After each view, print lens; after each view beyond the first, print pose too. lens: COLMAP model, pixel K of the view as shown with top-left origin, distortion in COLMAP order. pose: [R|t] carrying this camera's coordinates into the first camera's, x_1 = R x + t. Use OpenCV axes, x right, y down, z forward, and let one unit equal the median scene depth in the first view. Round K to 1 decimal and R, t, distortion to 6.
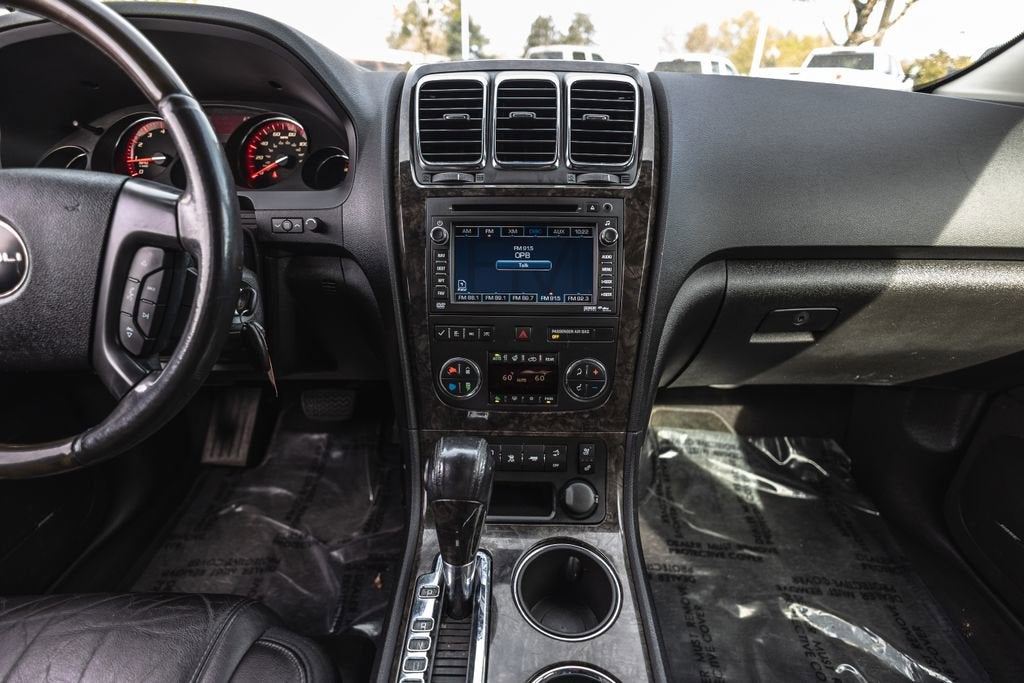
lens RADIAL K [[471.3, 0, 512.0], [0, 471.3, 341.5], [0, 0, 1]] dist [0.014358, -0.005816]
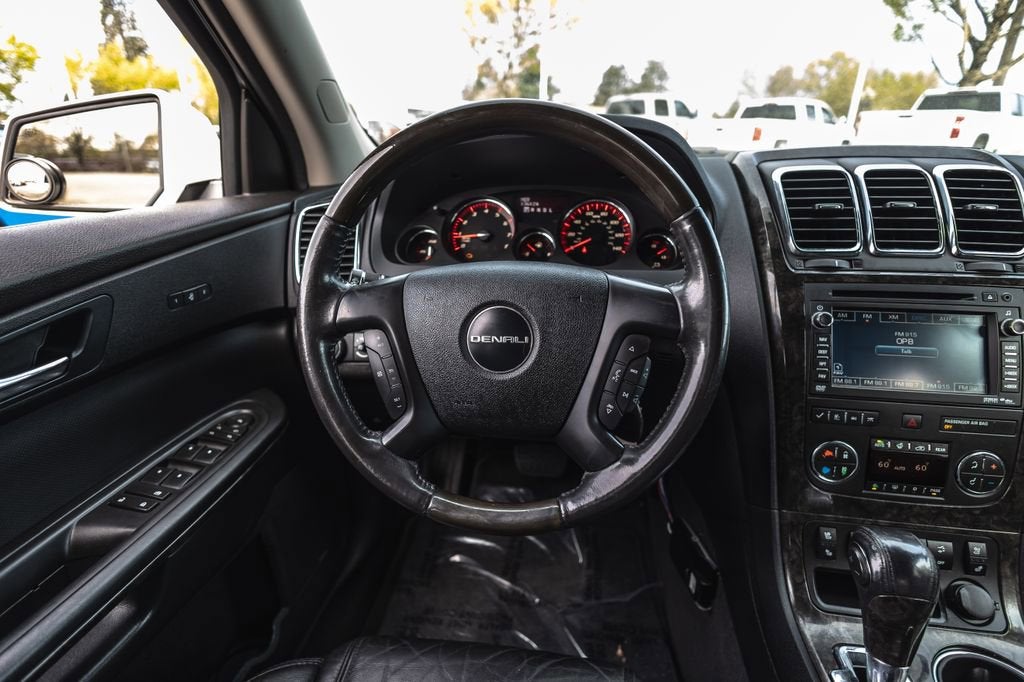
lens RADIAL K [[488.3, 0, 501.0], [0, 488.3, 341.4], [0, 0, 1]] dist [0.006996, -0.000715]
pose [[0.990050, 0.039515, -0.135056, -0.416234], [-0.051626, 0.994836, -0.087382, -0.029569], [0.130906, 0.093485, 0.986977, -0.081036]]
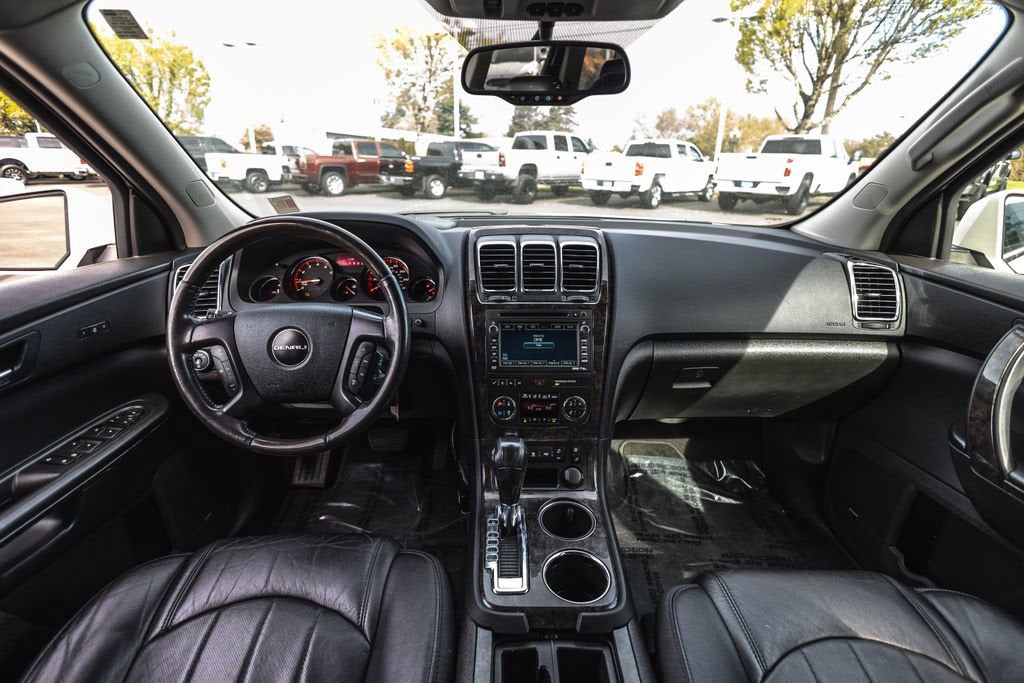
lens RADIAL K [[471.3, 0, 512.0], [0, 471.3, 341.5], [0, 0, 1]] dist [0.014358, -0.005816]
pose [[0.999583, -0.006792, 0.028082, -0.079441], [0.010193, 0.992378, -0.122807, 0.028649], [-0.027034, 0.123042, 0.992033, -0.492452]]
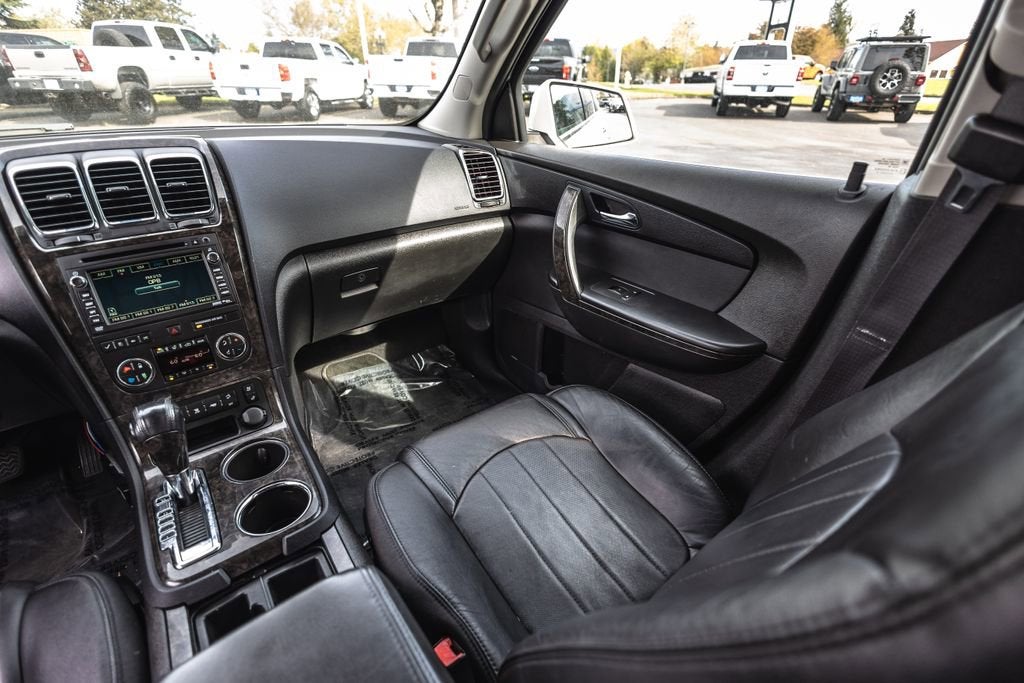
lens RADIAL K [[471.3, 0, 512.0], [0, 471.3, 341.5], [0, 0, 1]] dist [0.014358, -0.005816]
pose [[0.787963, -0.308891, 0.532636, 0.034447], [0.287714, 0.949521, 0.125020, 0.084988], [-0.544366, 0.054736, 0.837060, -0.537461]]
